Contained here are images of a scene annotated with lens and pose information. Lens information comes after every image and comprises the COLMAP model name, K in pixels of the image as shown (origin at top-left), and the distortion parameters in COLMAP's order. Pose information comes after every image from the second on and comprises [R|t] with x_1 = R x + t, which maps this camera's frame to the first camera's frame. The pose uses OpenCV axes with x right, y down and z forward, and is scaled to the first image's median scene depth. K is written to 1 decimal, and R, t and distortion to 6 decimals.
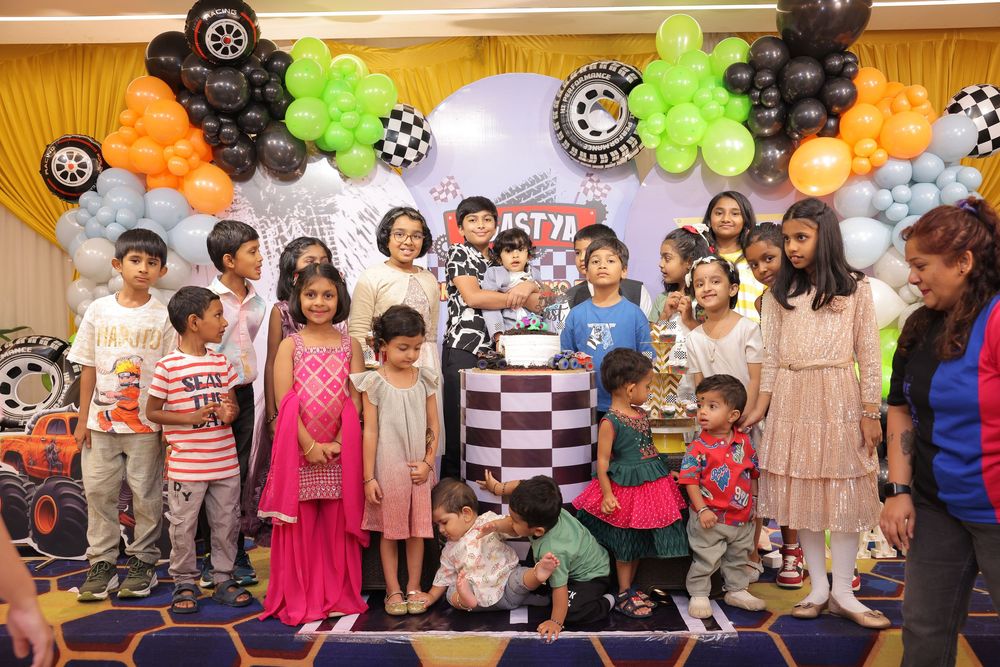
lens RADIAL K [[953.2, 0, 498.8], [0, 953.2, 334.2], [0, 0, 1]] dist [-0.049823, 0.000000]
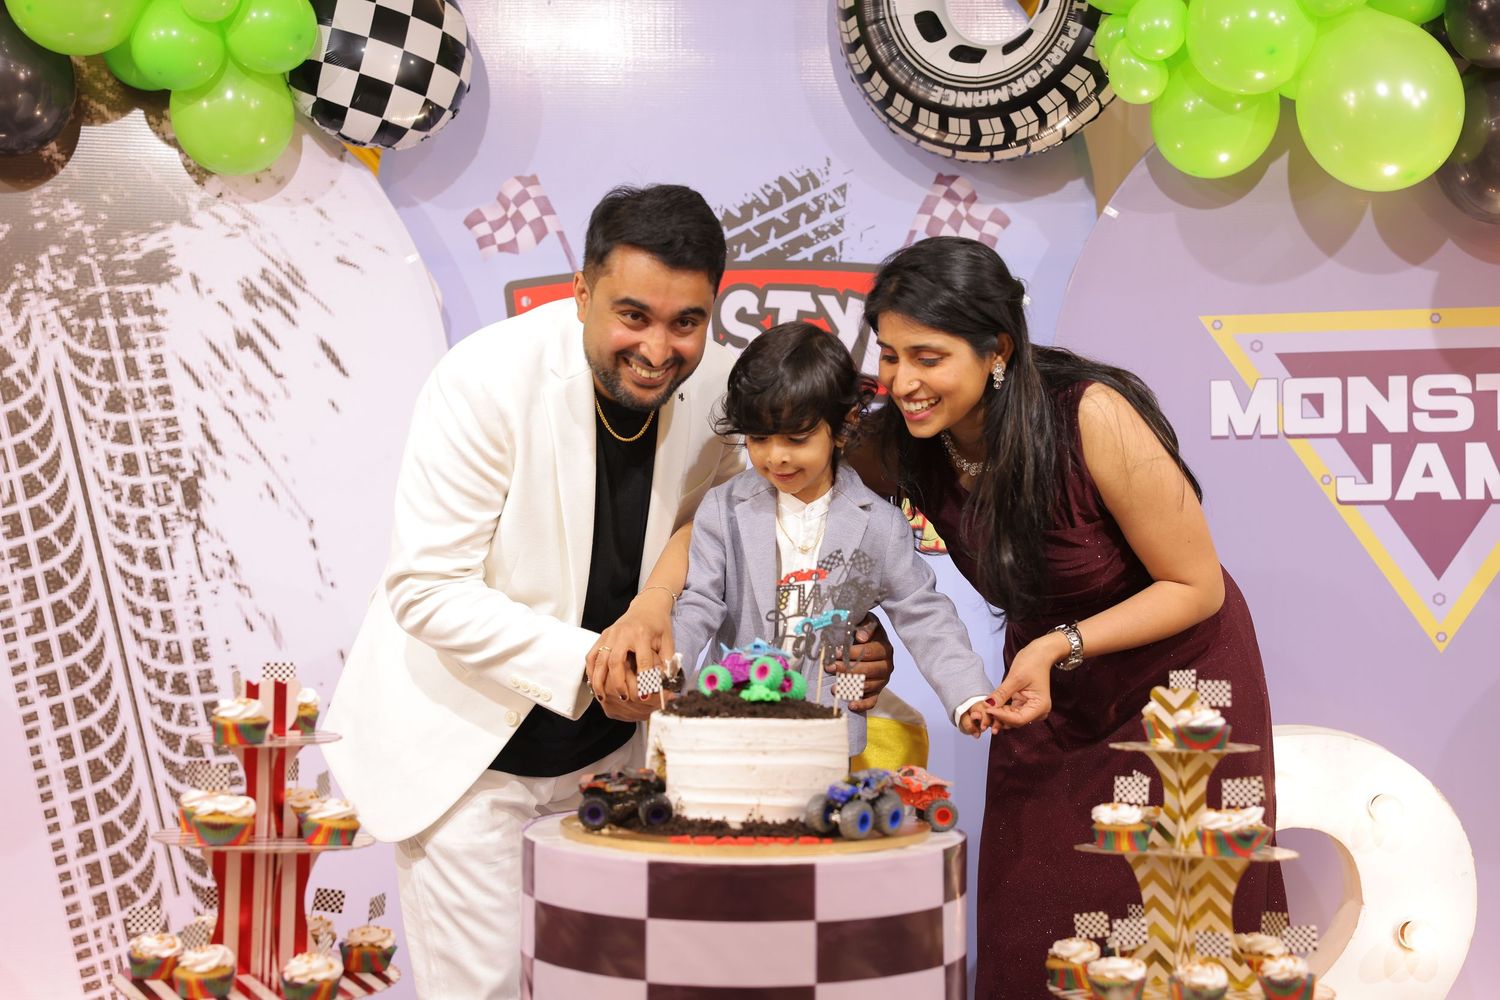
lens RADIAL K [[2378.7, 0, 750.0], [0, 2378.7, 495.3], [0, 0, 1]] dist [0.118554, 0.000000]
pose [[0.999697, 0.015425, 0.019169, 0.013112], [-0.015050, 0.999696, -0.019549, -0.041882], [-0.019465, 0.019255, 0.999625, 0.179108]]
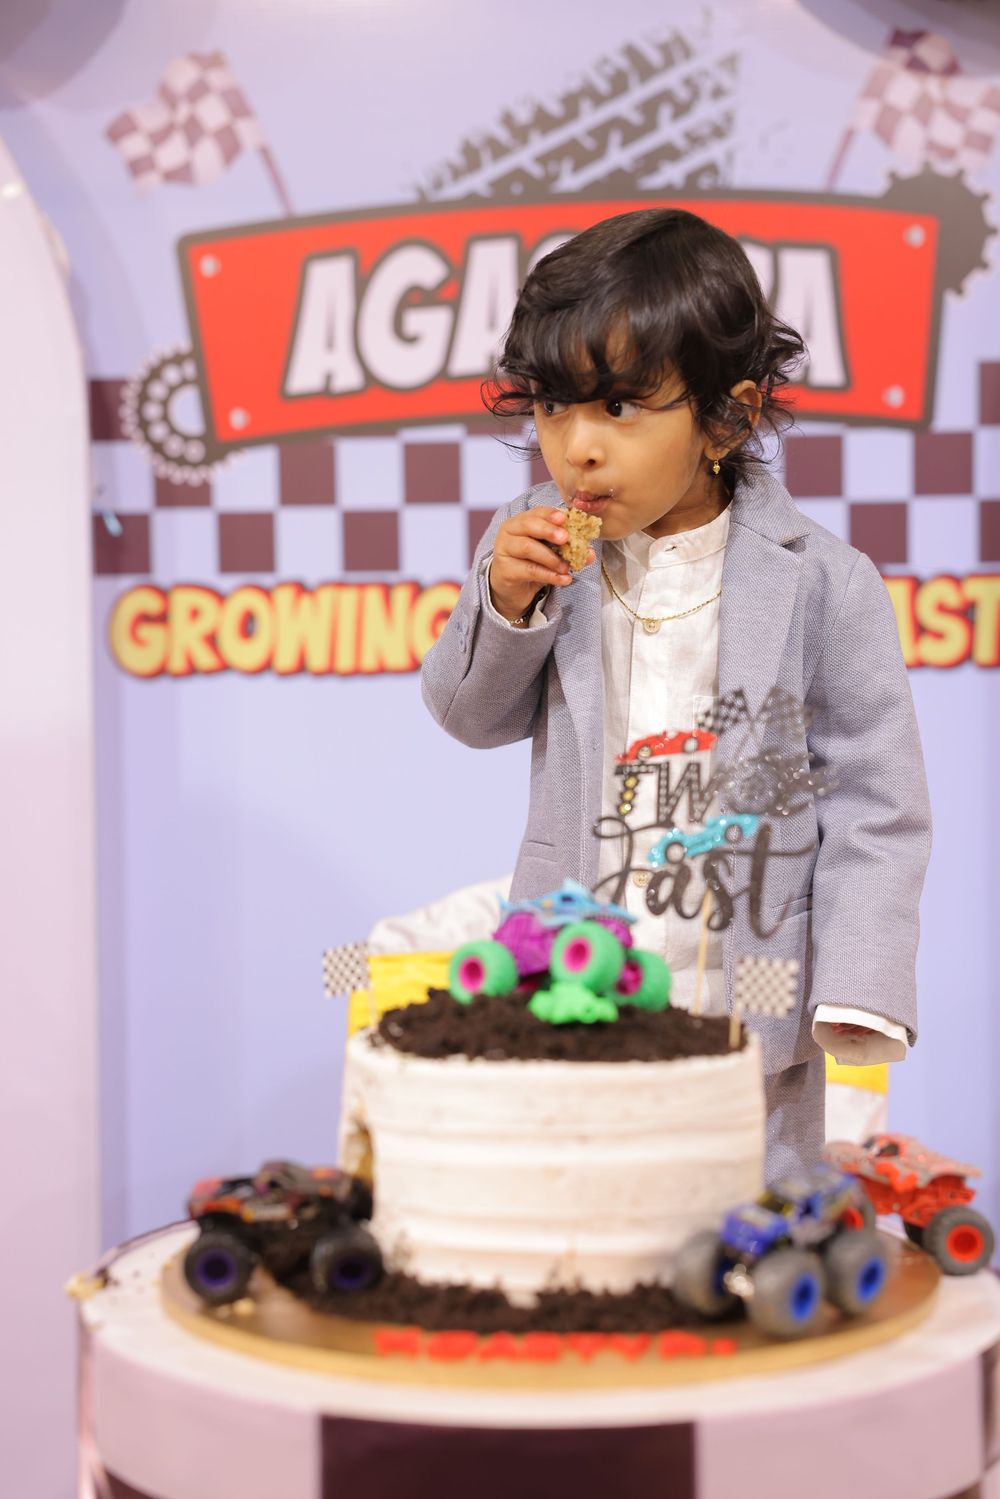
lens RADIAL K [[2630.7, 0, 498.4], [0, 2630.7, 761.4], [0, 0, 1]] dist [0.145918, 0.000000]
pose [[0.999632, 0.000937, -0.027124, 0.027040], [0.000384, 0.998817, 0.048627, -0.047133], [0.027138, -0.048619, 0.998449, 0.461816]]
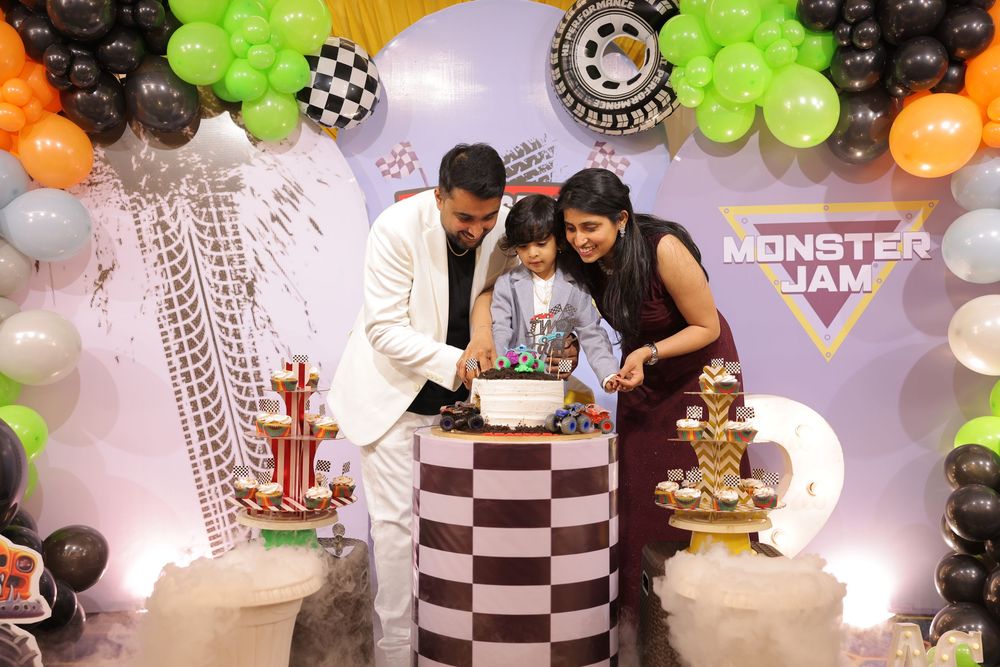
lens RADIAL K [[1123.3, 0, 497.7], [0, 1123.3, 331.2], [0, 0, 1]] dist [-0.003337, 0.000000]
pose [[0.999519, 0.015259, 0.027017, -0.002515], [-0.015009, 0.999843, -0.009423, -0.018883], [-0.027157, 0.009013, 0.999591, 0.168962]]
